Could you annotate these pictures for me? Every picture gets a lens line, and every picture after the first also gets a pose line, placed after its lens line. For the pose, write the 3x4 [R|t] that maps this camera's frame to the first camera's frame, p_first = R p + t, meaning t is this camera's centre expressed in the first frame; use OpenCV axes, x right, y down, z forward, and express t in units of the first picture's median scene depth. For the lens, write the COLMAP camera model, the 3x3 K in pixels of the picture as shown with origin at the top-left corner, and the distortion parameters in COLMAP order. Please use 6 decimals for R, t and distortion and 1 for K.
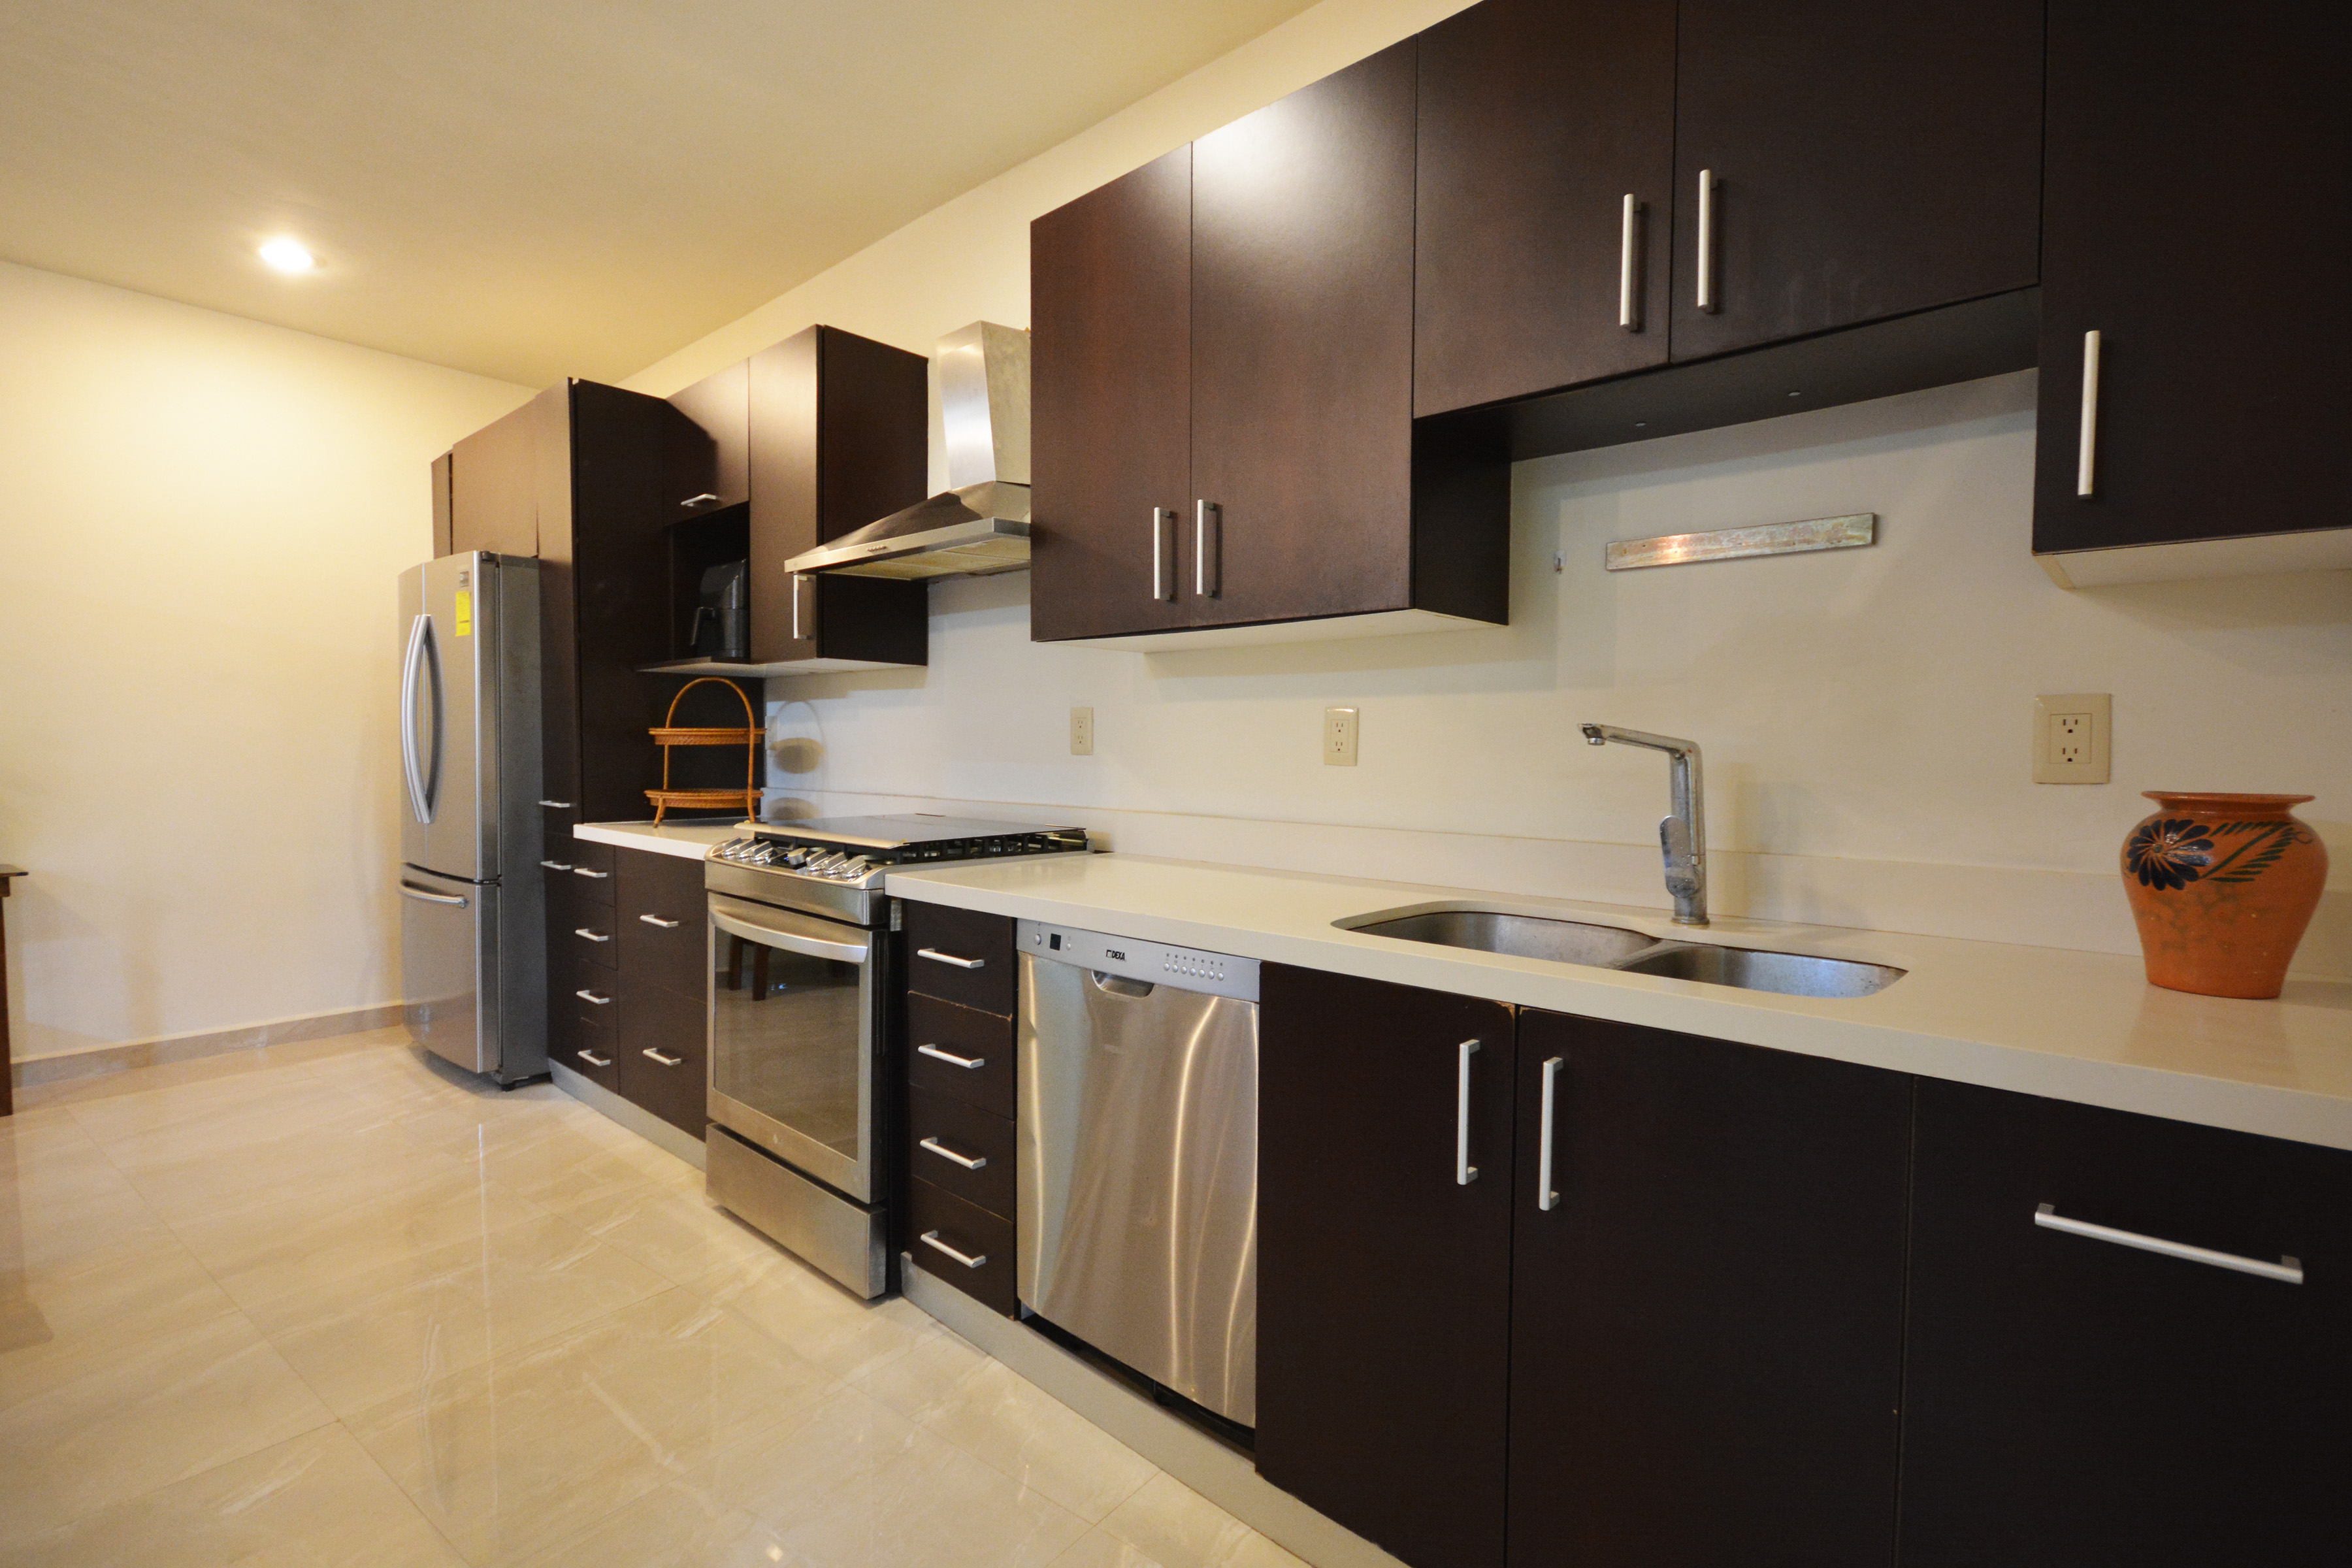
lens RADIAL K [[1100.1, 0, 1222.9], [0, 1100.1, 788.3], [0, 0, 1]] dist [-0.002872, -0.000820]
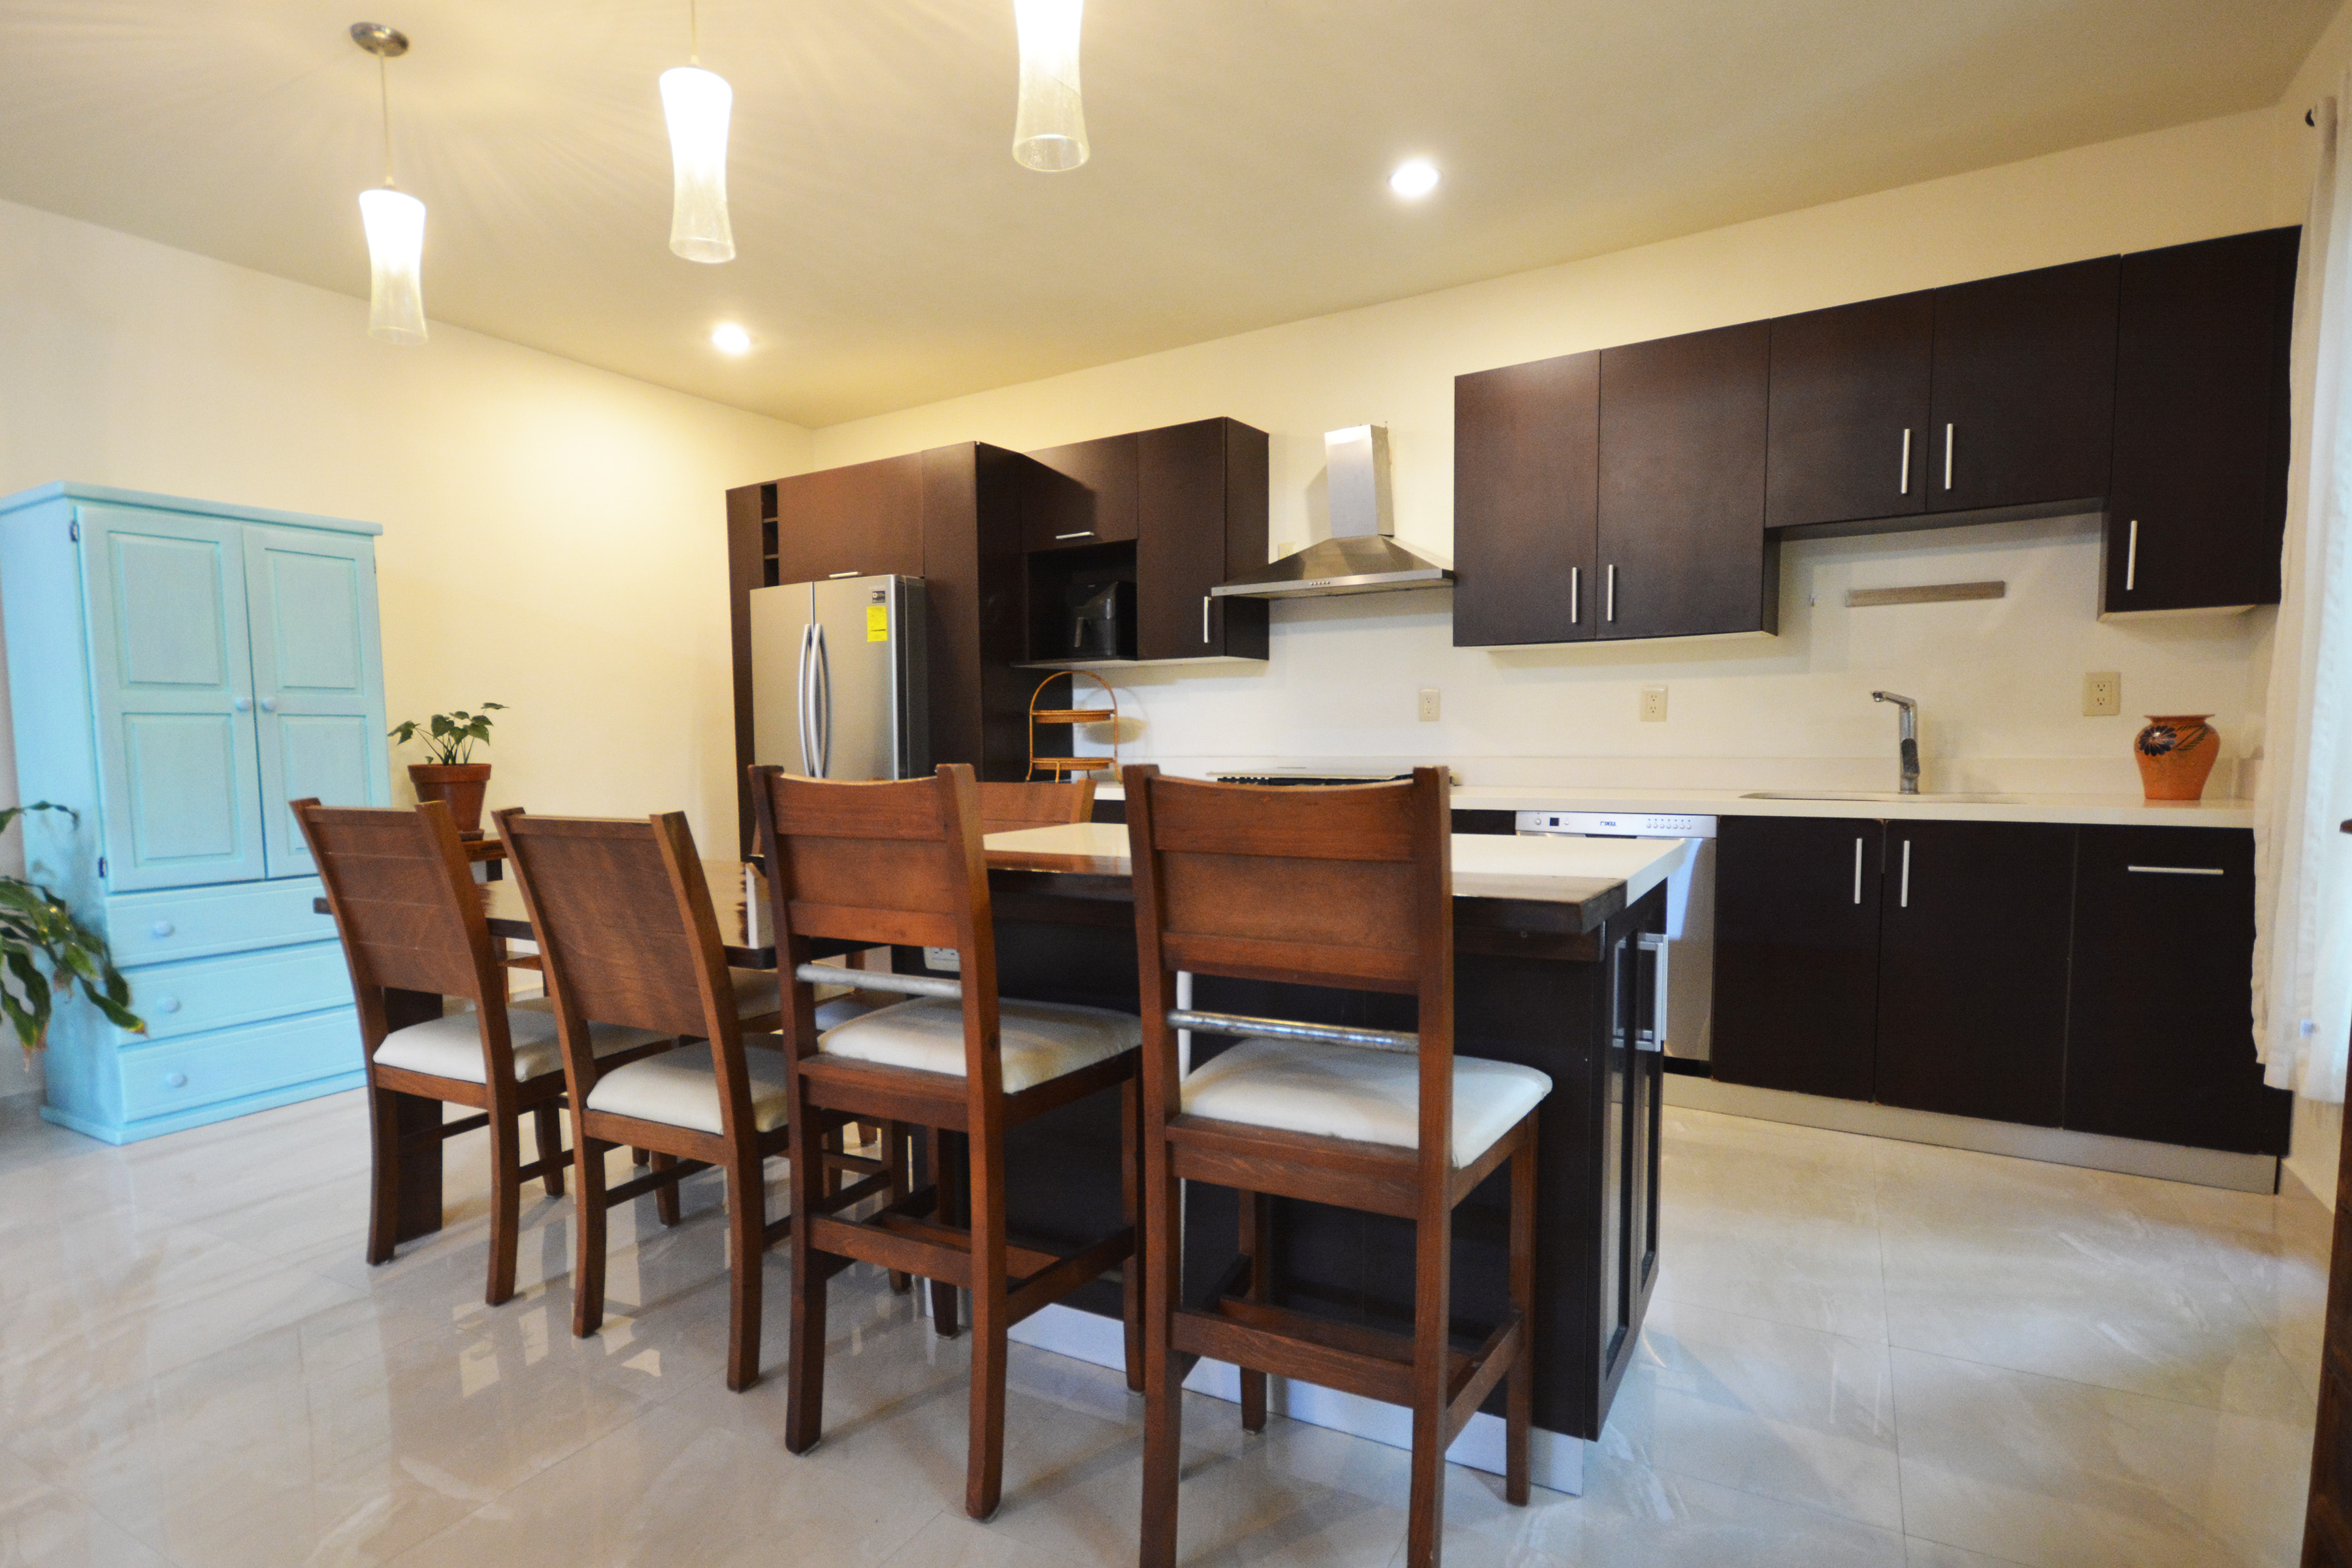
lens RADIAL K [[1241.2, 0, 1150.0], [0, 1241.2, 833.7], [0, 0, 1]] dist [-0.000436, -0.000030]
pose [[0.991658, -0.032280, 0.124792, -0.832407], [0.026817, 0.998617, 0.045216, 0.041087], [-0.126079, -0.041492, 0.991152, -0.706615]]
